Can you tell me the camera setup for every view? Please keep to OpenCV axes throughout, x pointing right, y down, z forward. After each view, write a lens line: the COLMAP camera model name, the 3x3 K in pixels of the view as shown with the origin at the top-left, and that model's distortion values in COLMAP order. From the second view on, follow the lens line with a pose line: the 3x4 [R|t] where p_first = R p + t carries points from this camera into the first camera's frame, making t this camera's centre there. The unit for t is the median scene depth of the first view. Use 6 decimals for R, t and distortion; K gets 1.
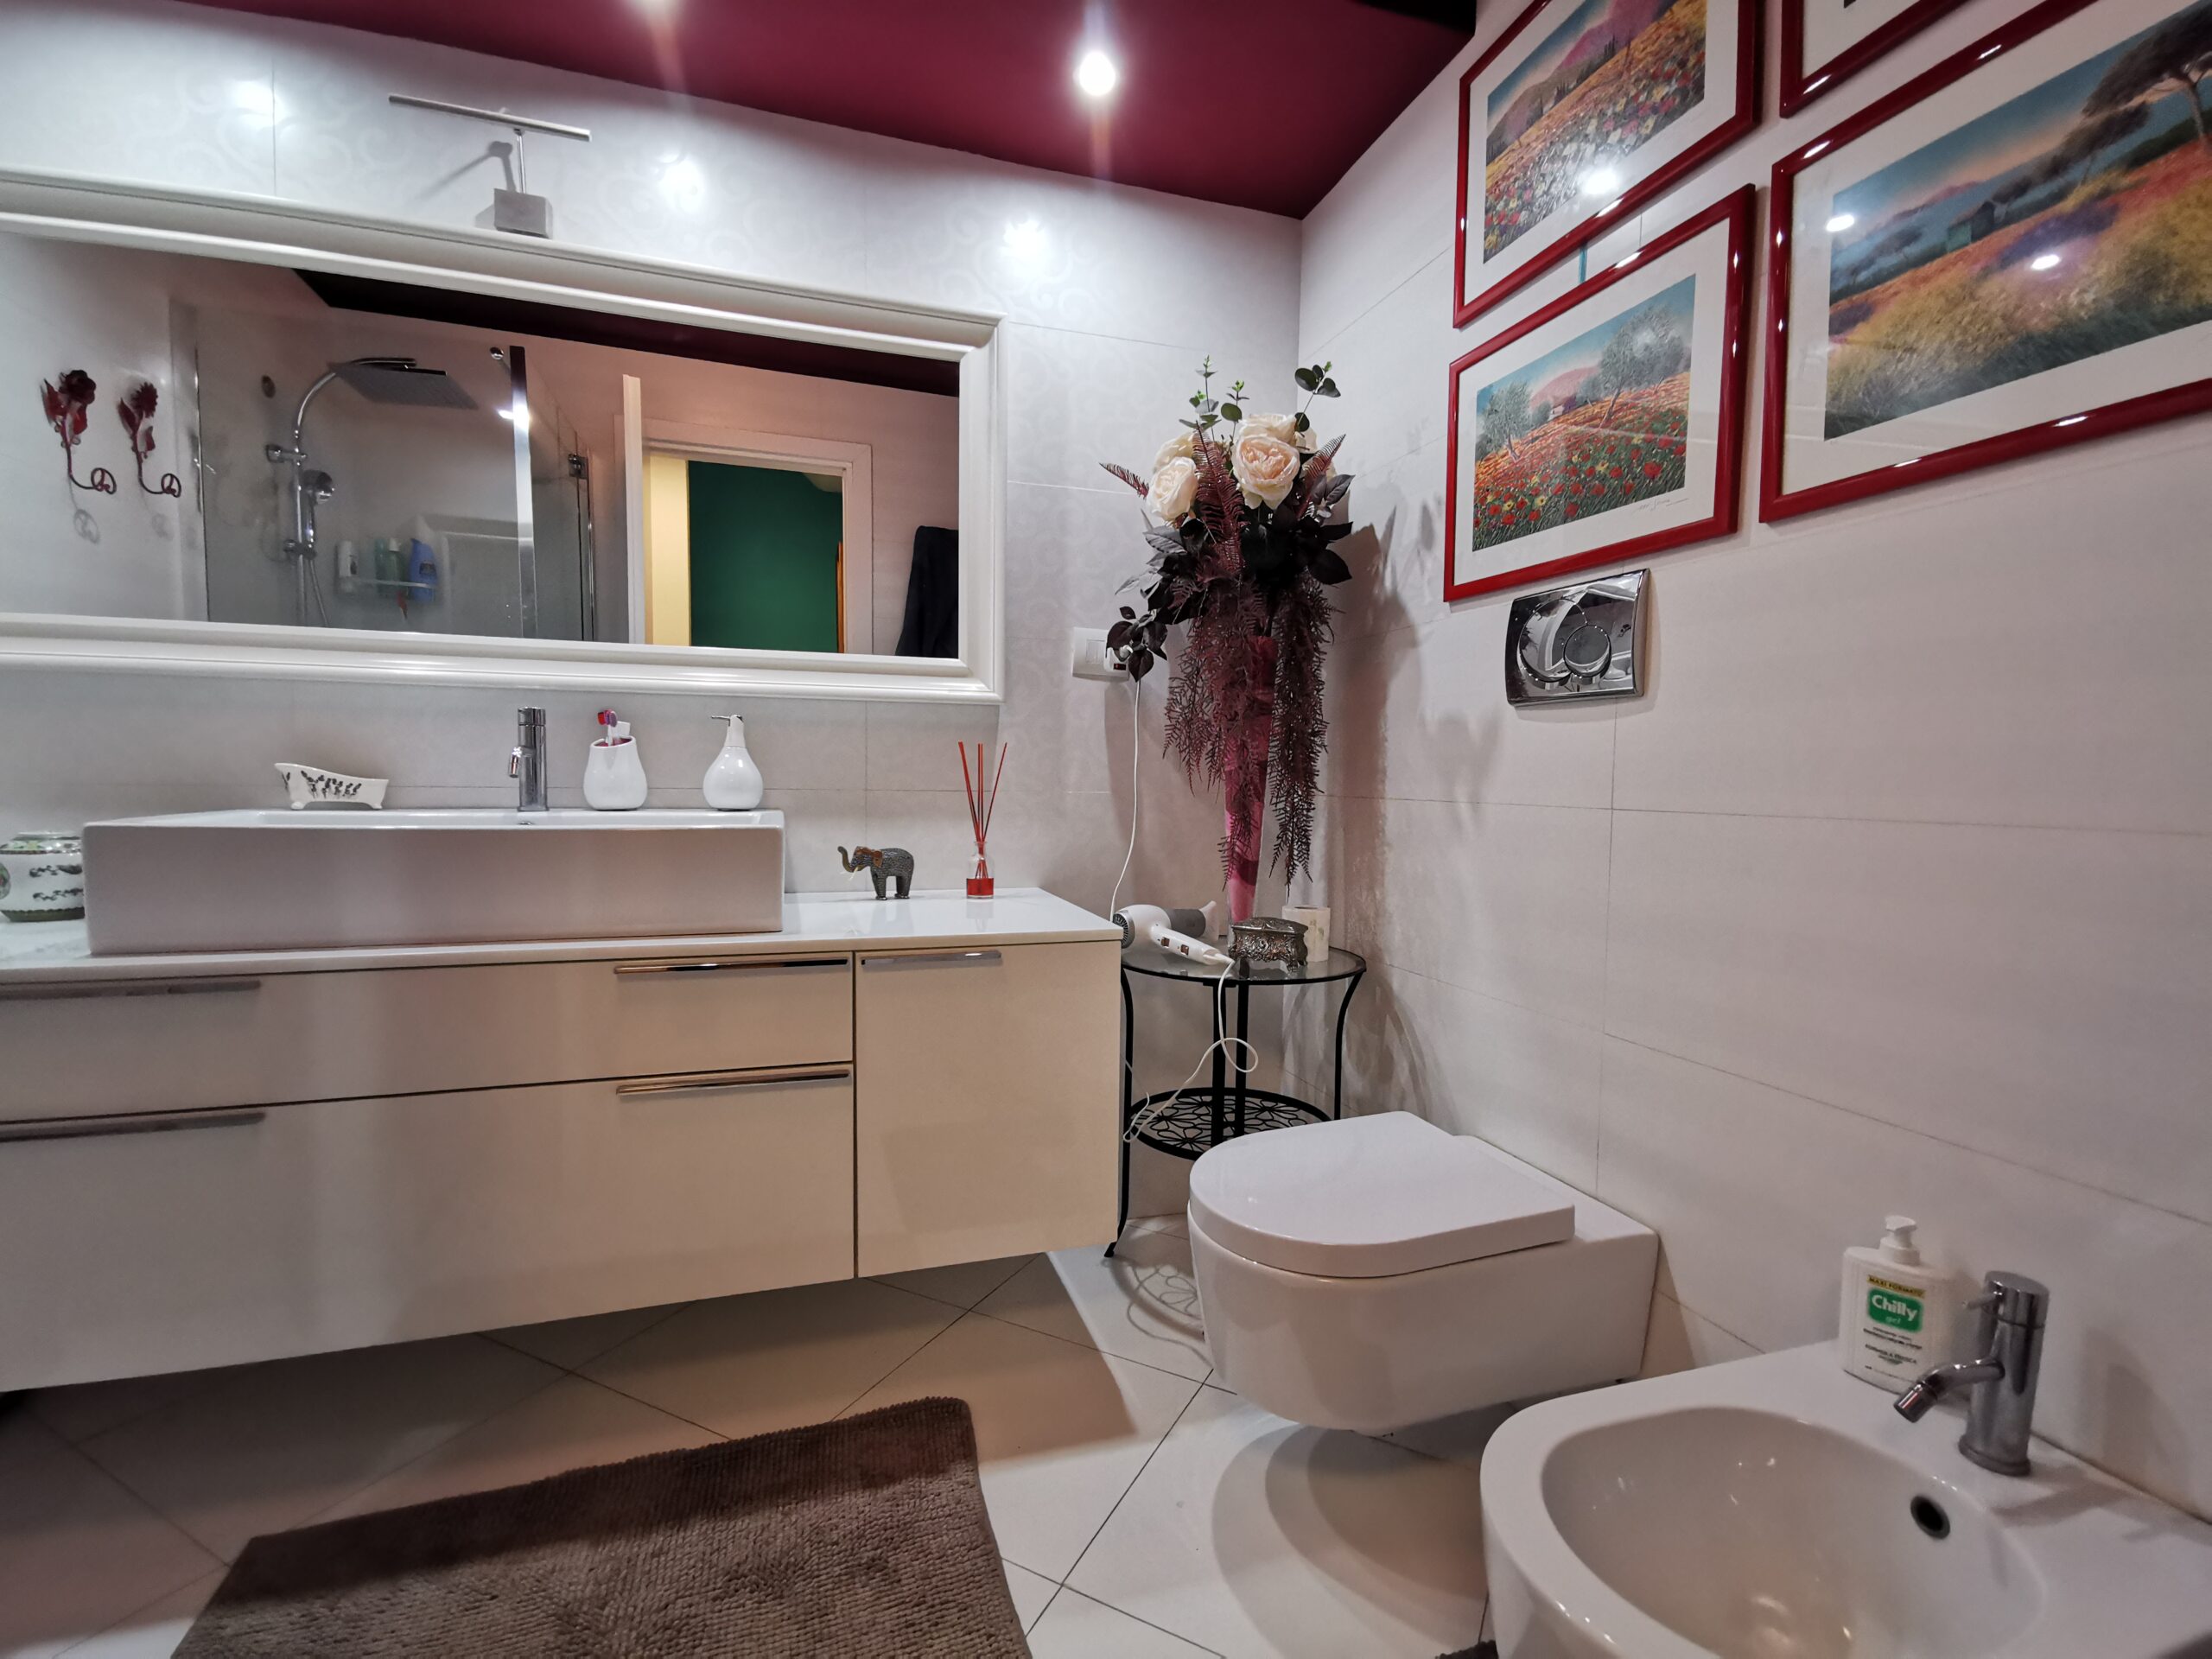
lens RADIAL K [[1020.0, 0, 1110.2], [0, 1020.0, 836.2], [0, 0, 1]] dist [-0.005407, -0.000007]
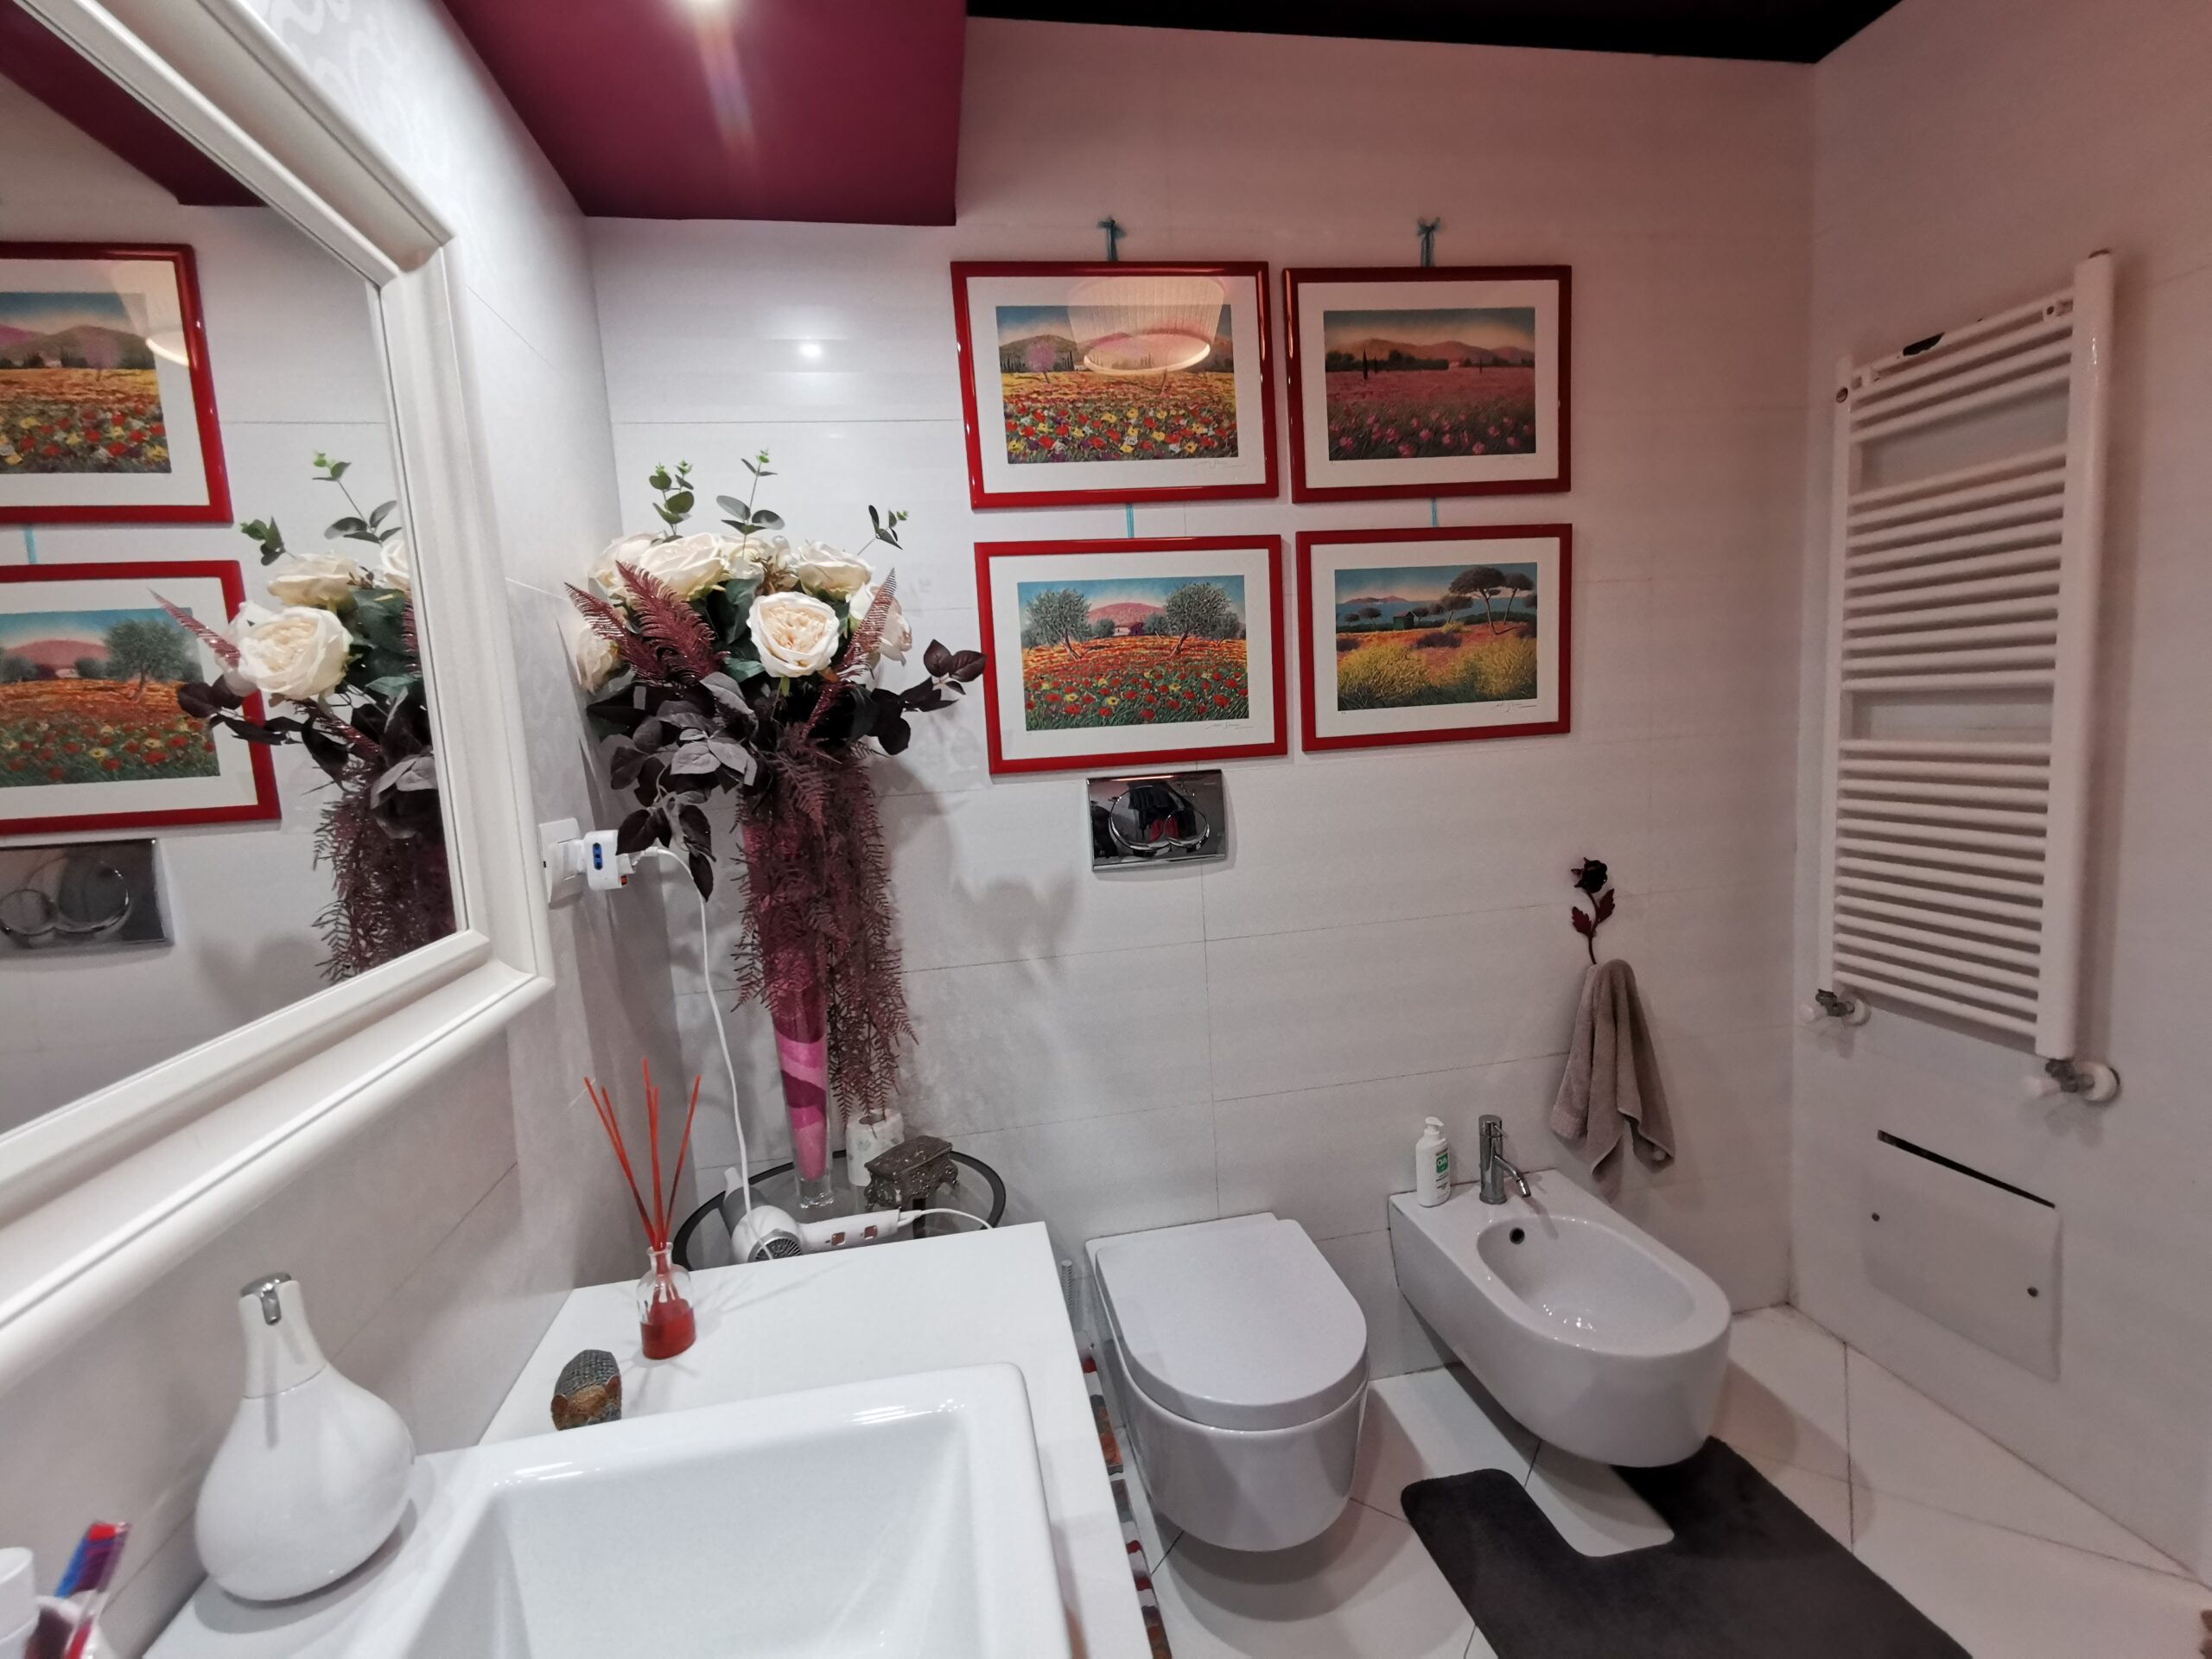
lens RADIAL K [[1020.0, 0, 1119.1], [0, 1020.0, 822.9], [0, 0, 1]] dist [-0.005407, -0.000007]
pose [[0.115867, -0.122488, 0.985683, -0.676154], [0.122026, 0.986605, 0.108258, -0.275148], [-0.985741, 0.107736, 0.129262, 0.739841]]
